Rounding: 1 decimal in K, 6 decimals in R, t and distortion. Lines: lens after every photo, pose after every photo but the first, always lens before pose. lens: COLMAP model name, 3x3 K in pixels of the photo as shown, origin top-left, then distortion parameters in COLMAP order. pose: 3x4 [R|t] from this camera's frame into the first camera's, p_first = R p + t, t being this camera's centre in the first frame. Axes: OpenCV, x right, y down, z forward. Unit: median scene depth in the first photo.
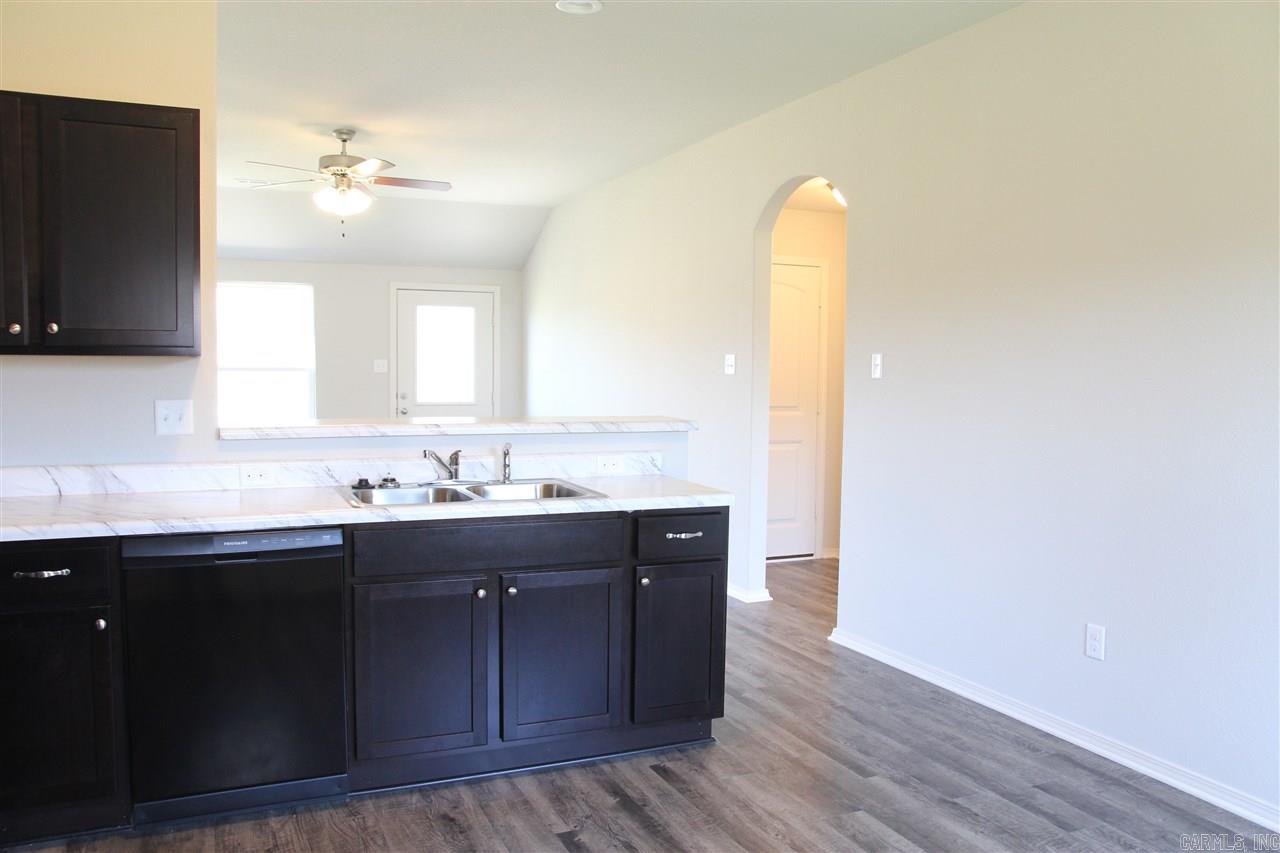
lens RADIAL K [[1005.3, 0, 637.5], [0, 1005.3, 421.9], [0, 0, 1]] dist [-0.105062, 0.066070]
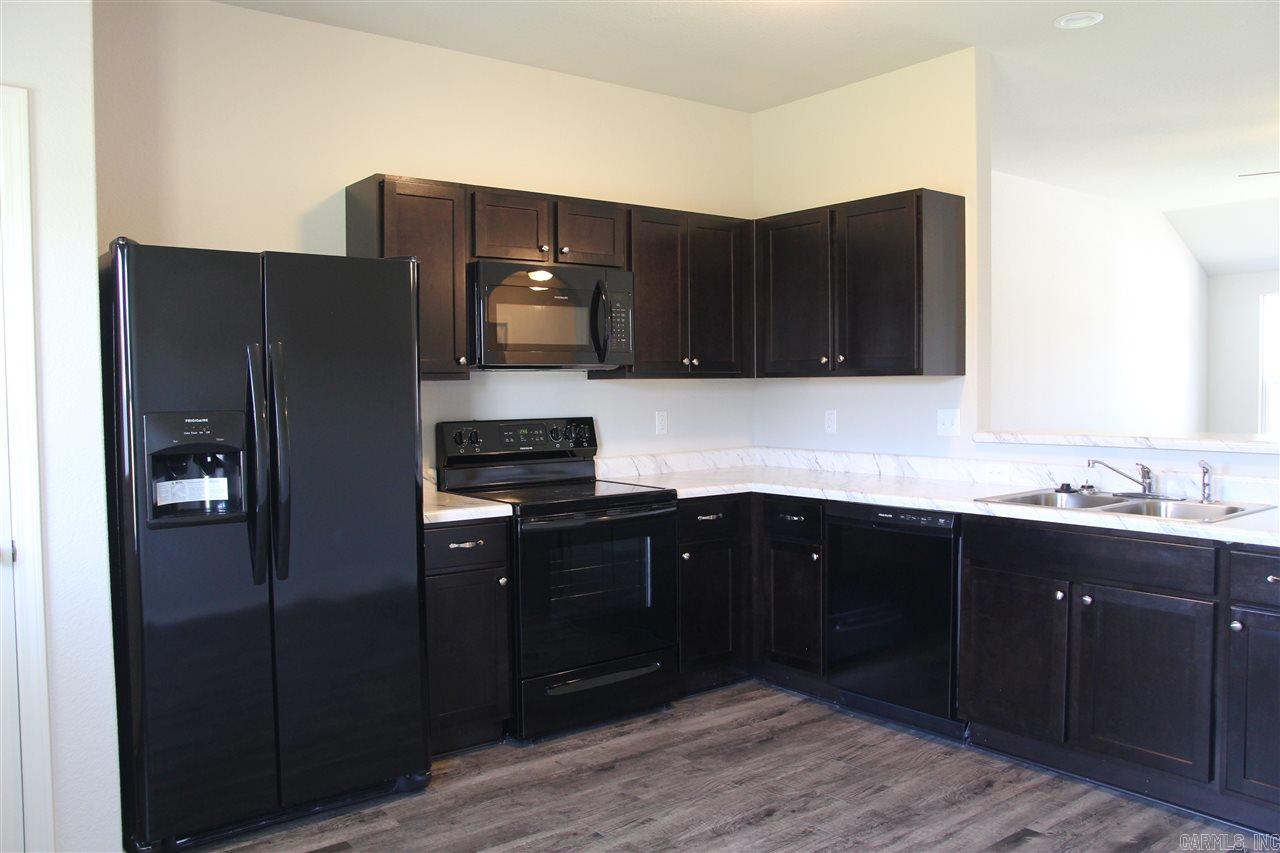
lens RADIAL K [[1005.3, 0, 634.7], [0, 1005.3, 429.1], [0, 0, 1]] dist [-0.105062, 0.066070]
pose [[0.233117, 0.029716, -0.971995, 0.763681], [-0.035836, 0.999117, 0.021951, -0.010935], [0.971788, 0.029715, 0.233975, 0.324841]]
